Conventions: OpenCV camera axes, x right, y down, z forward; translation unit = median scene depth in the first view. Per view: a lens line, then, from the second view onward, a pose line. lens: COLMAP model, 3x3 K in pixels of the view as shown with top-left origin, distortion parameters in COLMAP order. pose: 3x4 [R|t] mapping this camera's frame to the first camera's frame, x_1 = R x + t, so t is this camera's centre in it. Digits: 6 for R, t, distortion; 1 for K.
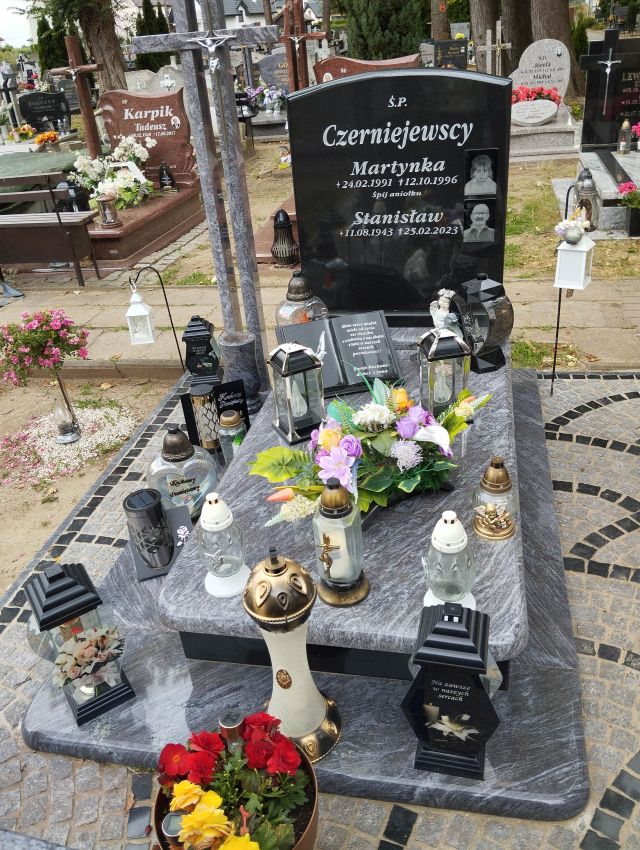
lens RADIAL K [[713.4, 0, 316.2], [0, 713.4, 415.4], [0, 0, 1]] dist [0.088129, -0.201158]
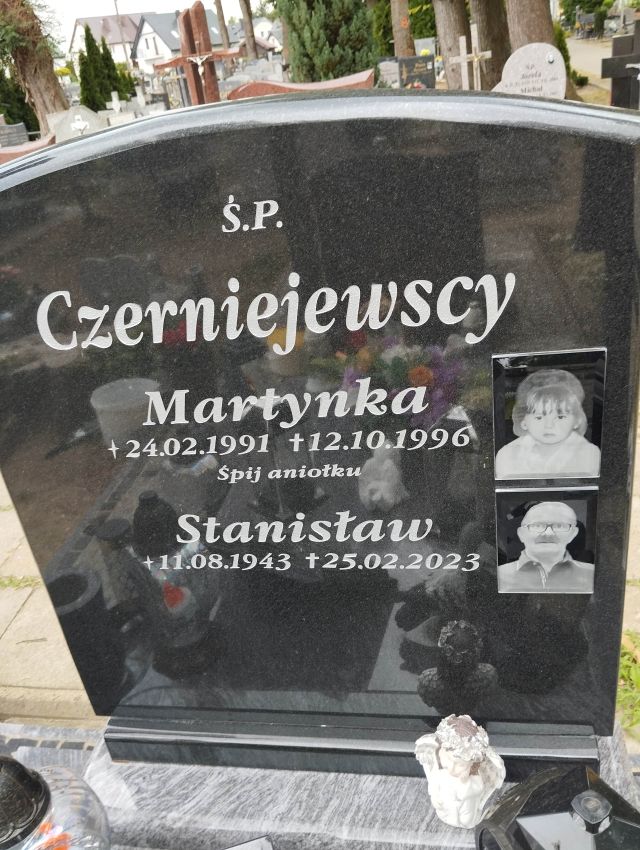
lens RADIAL K [[713.4, 0, 316.2], [0, 713.4, 415.4], [0, 0, 1]] dist [0.088129, -0.201158]
pose [[0.997663, -0.067084, 0.012990, 0.122668], [0.067441, 0.997292, -0.029329, -0.324622], [-0.010988, 0.030137, 0.999485, 0.672680]]
